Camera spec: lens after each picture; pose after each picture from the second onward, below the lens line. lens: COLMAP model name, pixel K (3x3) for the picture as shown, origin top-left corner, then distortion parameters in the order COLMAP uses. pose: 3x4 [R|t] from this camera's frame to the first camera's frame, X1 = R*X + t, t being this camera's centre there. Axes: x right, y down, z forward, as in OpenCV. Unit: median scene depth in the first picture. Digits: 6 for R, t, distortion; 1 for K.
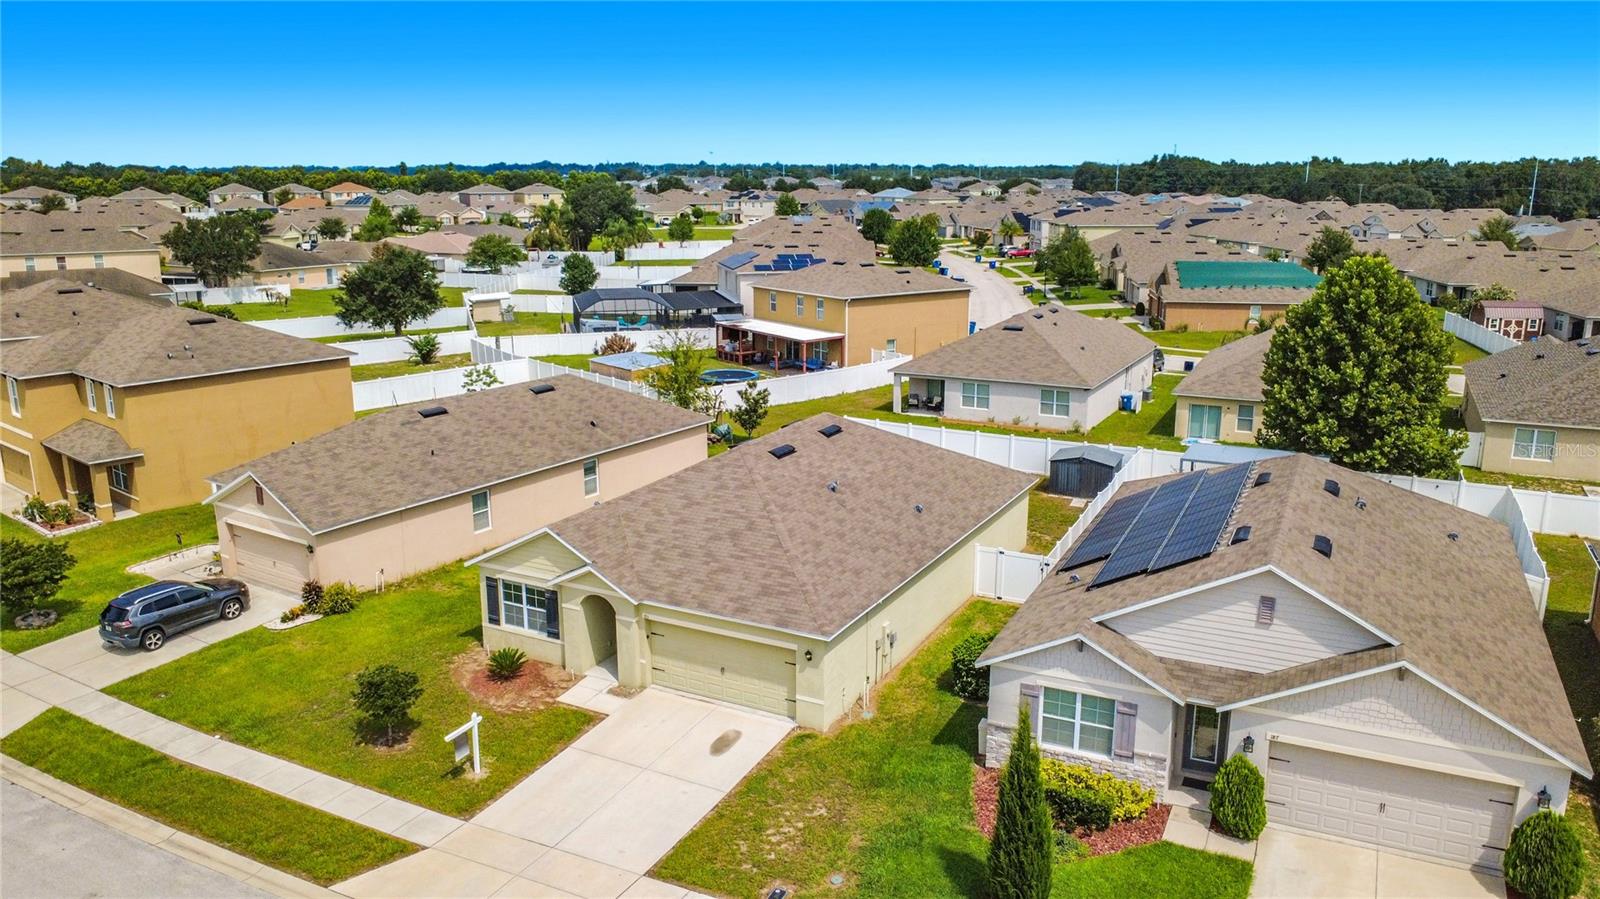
lens RADIAL K [[1181.6, 0, 792.6], [0, 1181.6, 450.9], [0, 0, 1]] dist [-0.013754, -0.003893]
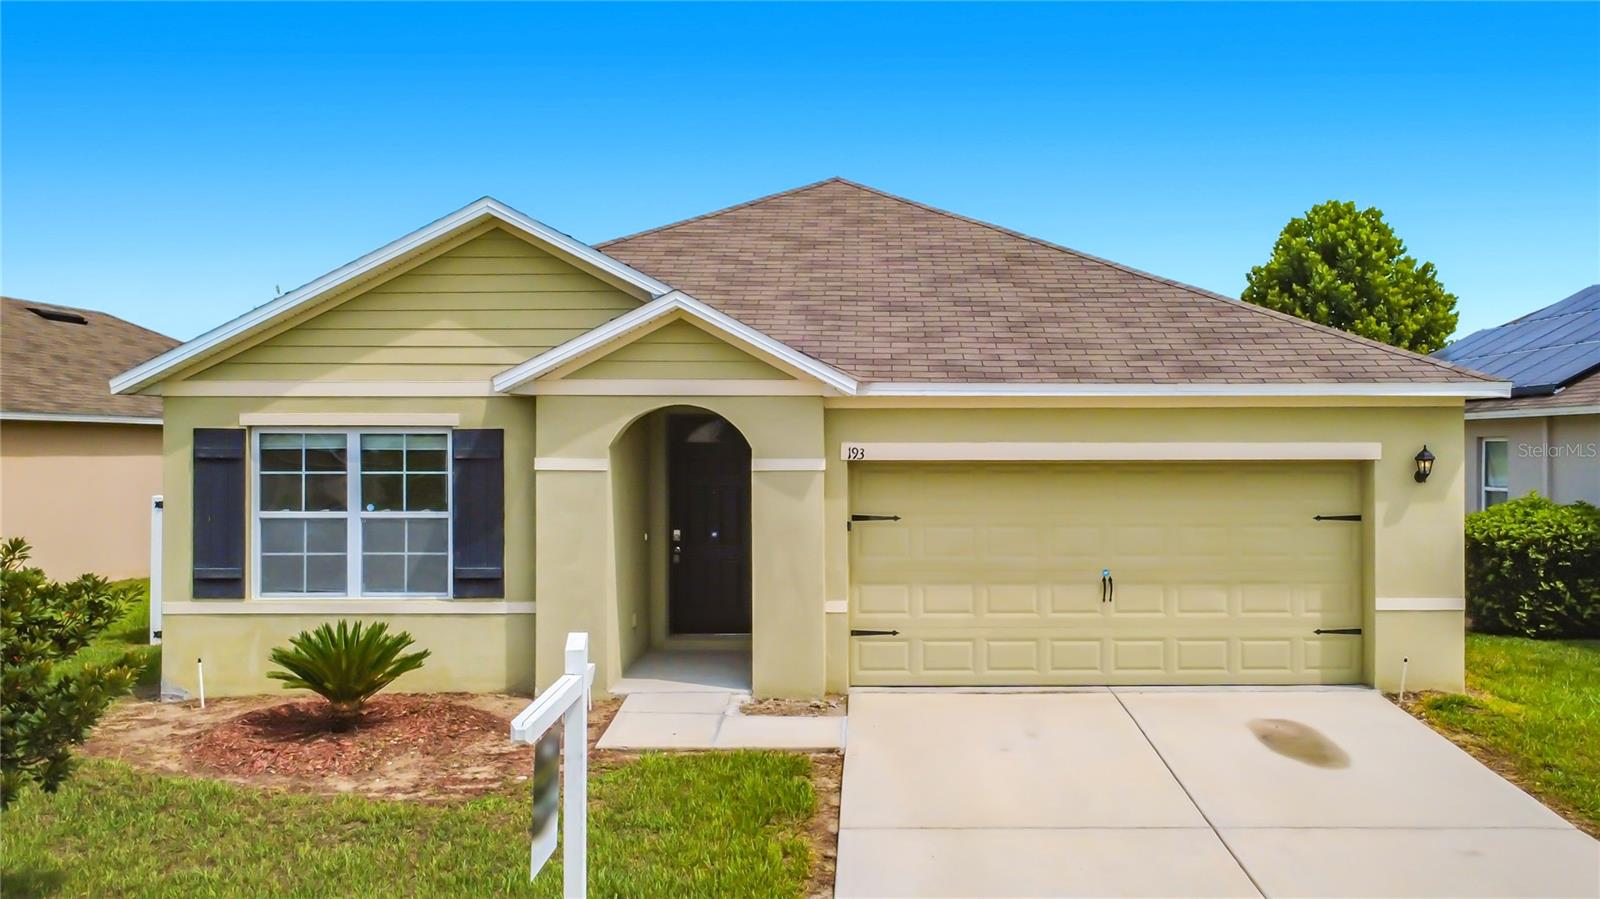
lens RADIAL K [[1344.1, 0, 909.5], [0, 1344.1, 448.3], [0, 0, 1]] dist [-0.009409, 0.005643]
pose [[0.866863, 0.002255, 0.498541, -0.248638], [0.114470, 0.972373, -0.203439, 0.182179], [-0.485227, 0.233422, 0.842656, 0.579228]]
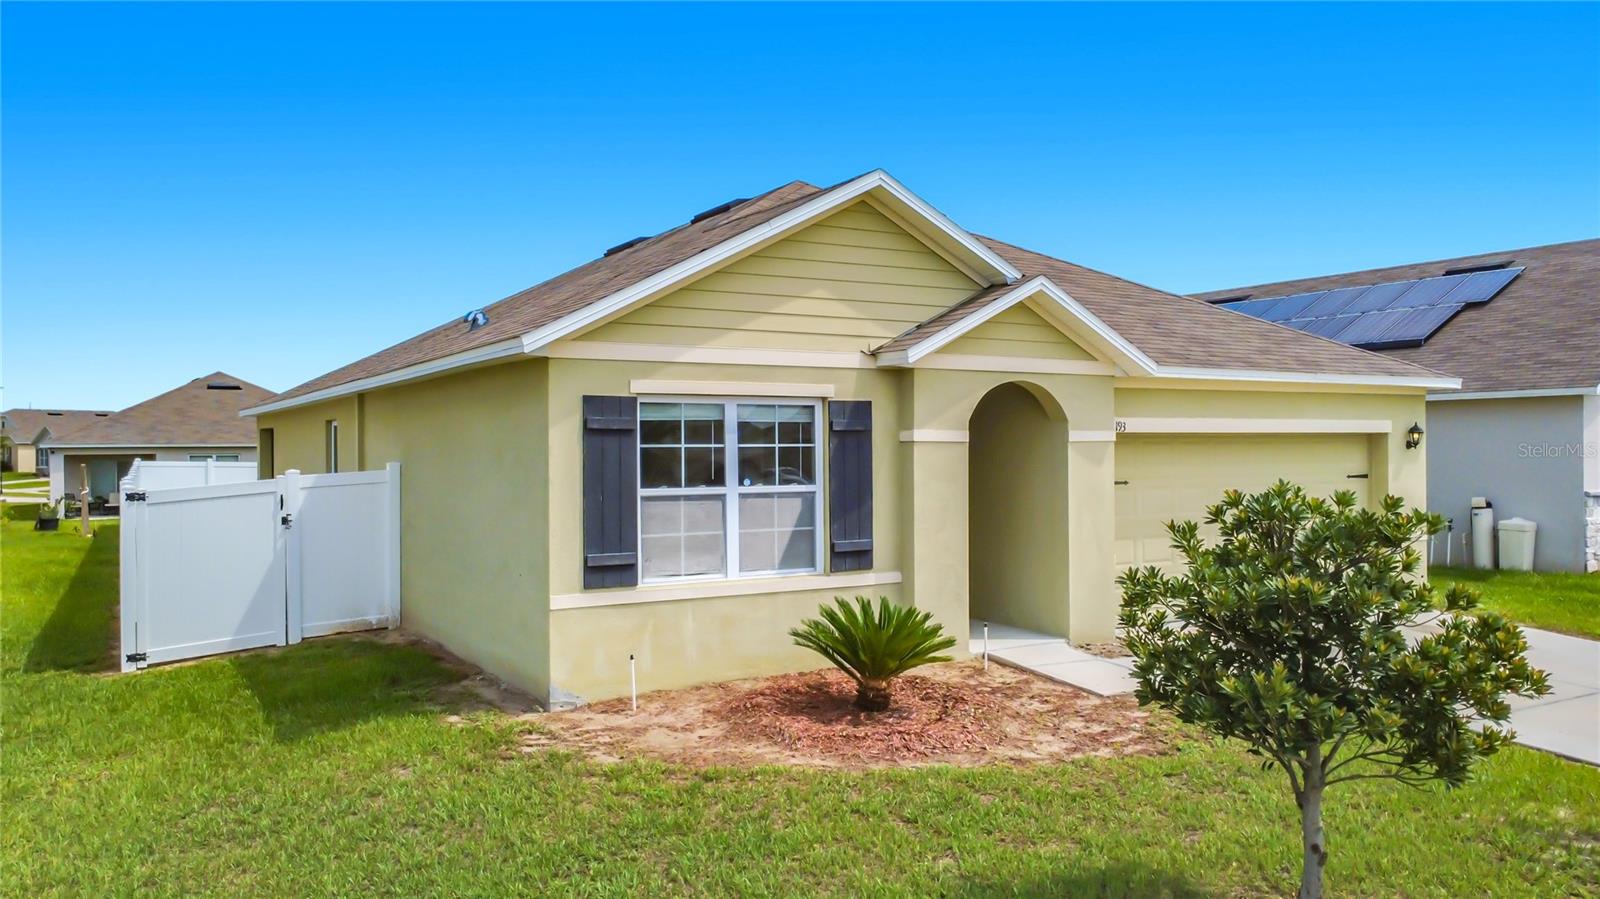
lens RADIAL K [[1168.2, 0, 795.9], [0, 1168.2, 453.5], [0, 0, 1]] dist [-0.001829, -0.000248]
pose [[0.508951, -0.006101, 0.860774, -0.416830], [0.206318, 0.971691, -0.115103, 0.143830], [-0.835704, 0.236175, 0.495802, 0.766256]]
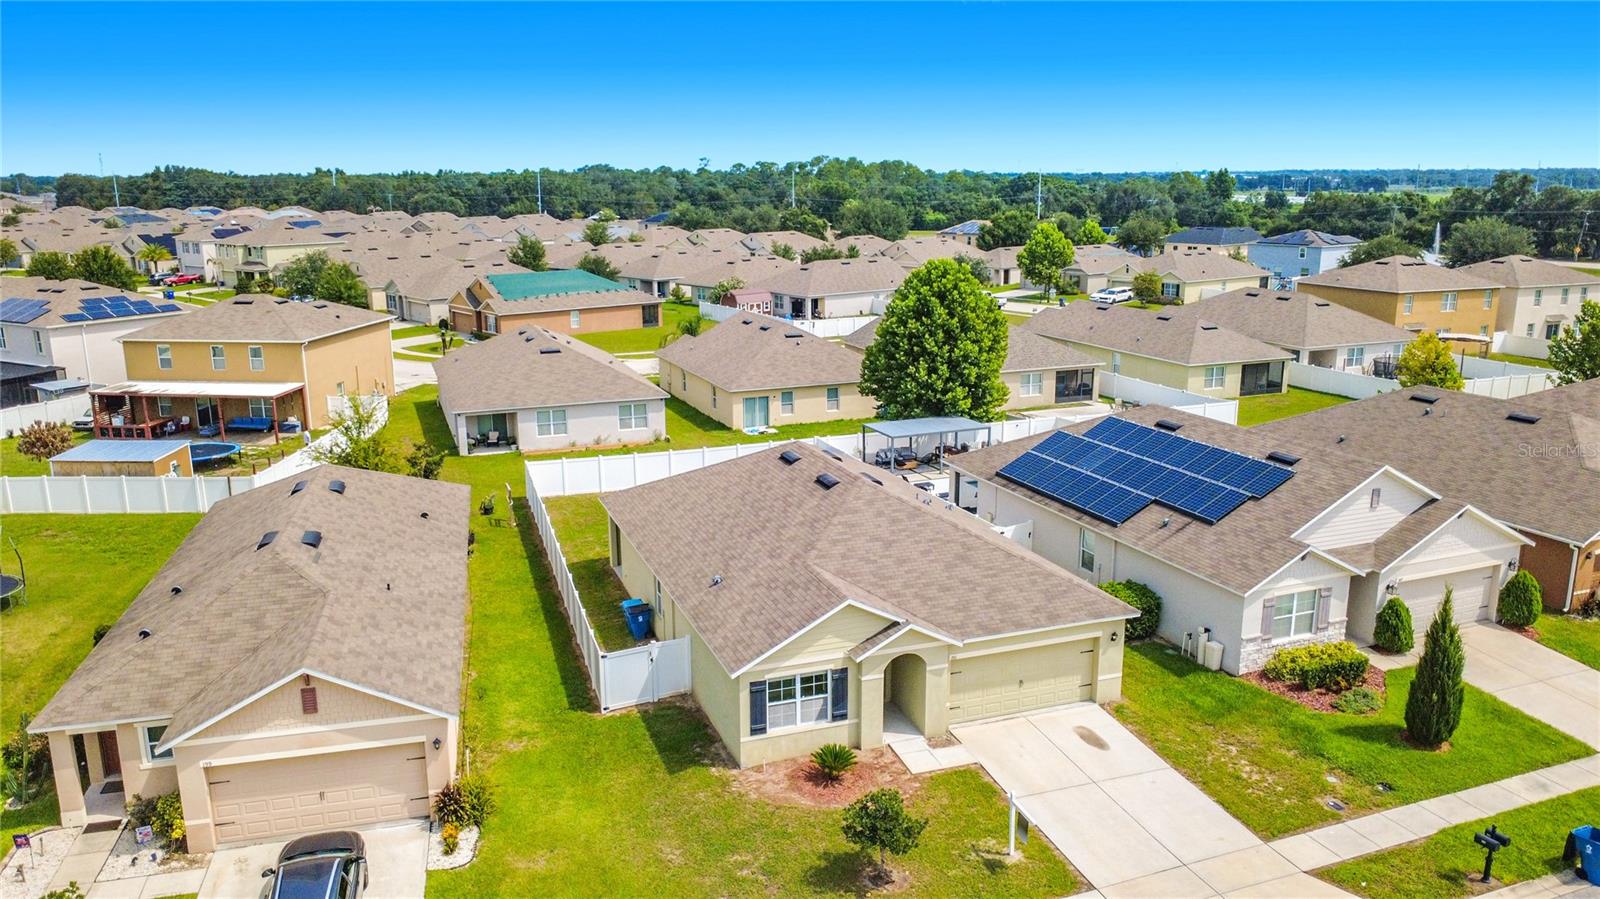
lens RADIAL K [[1168.4, 0, 800.0], [0, 1168.4, 449.5], [0, 0, 1]] dist [0.005085, -0.002571]
pose [[0.668355, -0.172205, 0.723634, -0.748343], [0.177638, 0.981636, 0.069534, -0.101849], [-0.722320, 0.082072, 0.686672, 0.347203]]
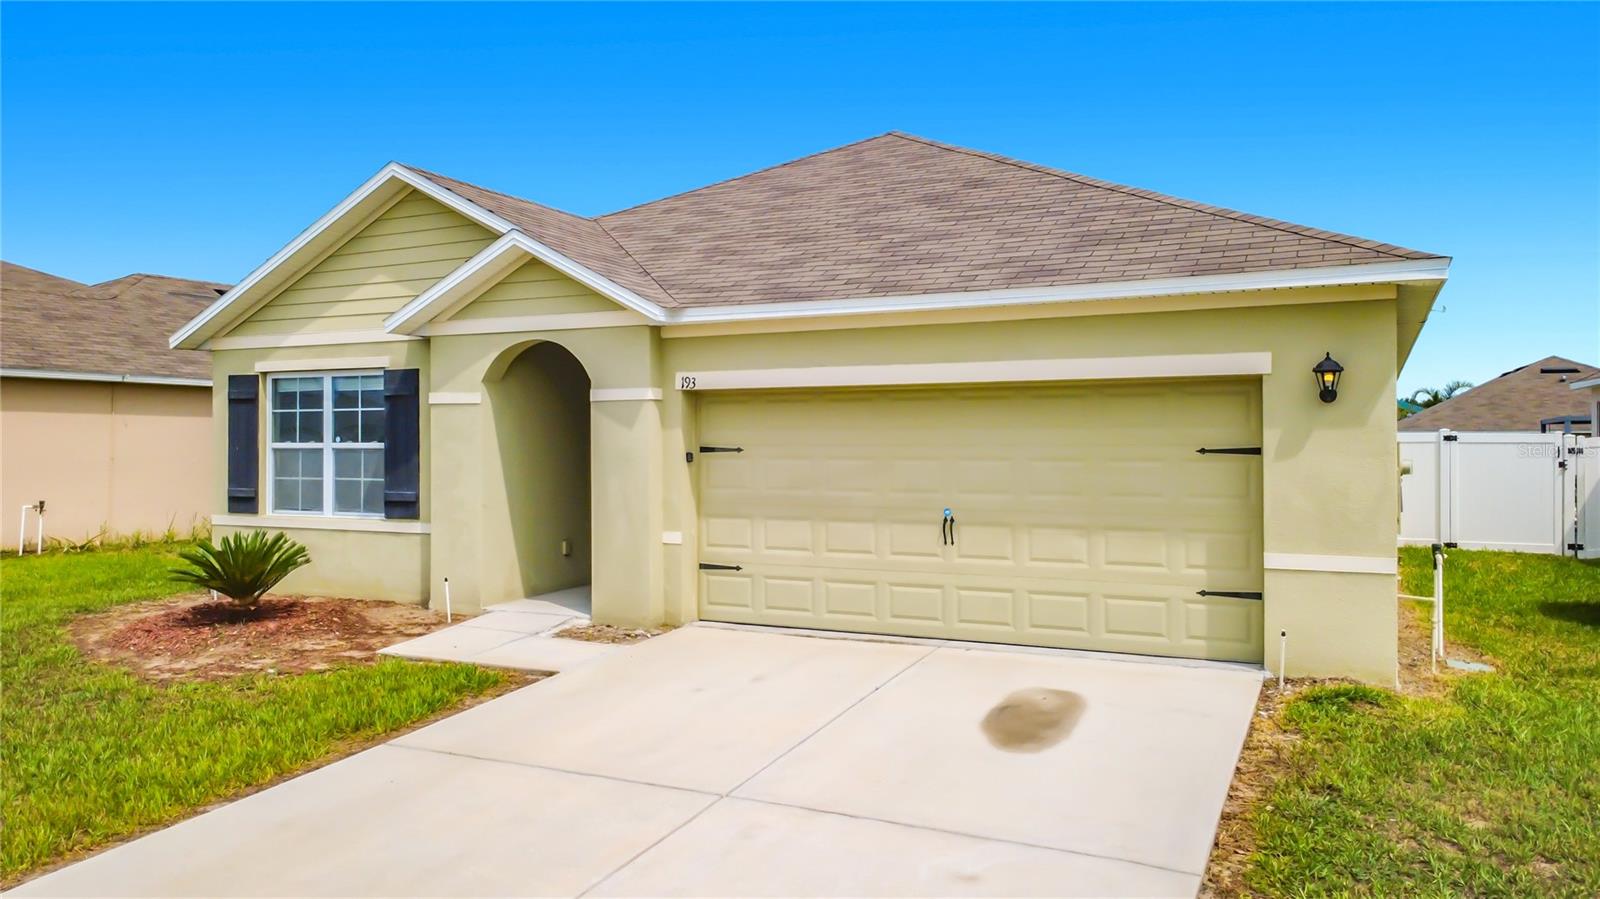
lens RADIAL K [[1163.4, 0, 800.0], [0, 1163.4, 449.5], [0, 0, 1]] dist [0.003312, -0.003625]
pose [[0.999075, 0.001032, 0.042997, -0.090857], [0.008917, 0.973018, -0.230557, 0.194588], [-0.042075, 0.230727, 0.972108, 0.593069]]
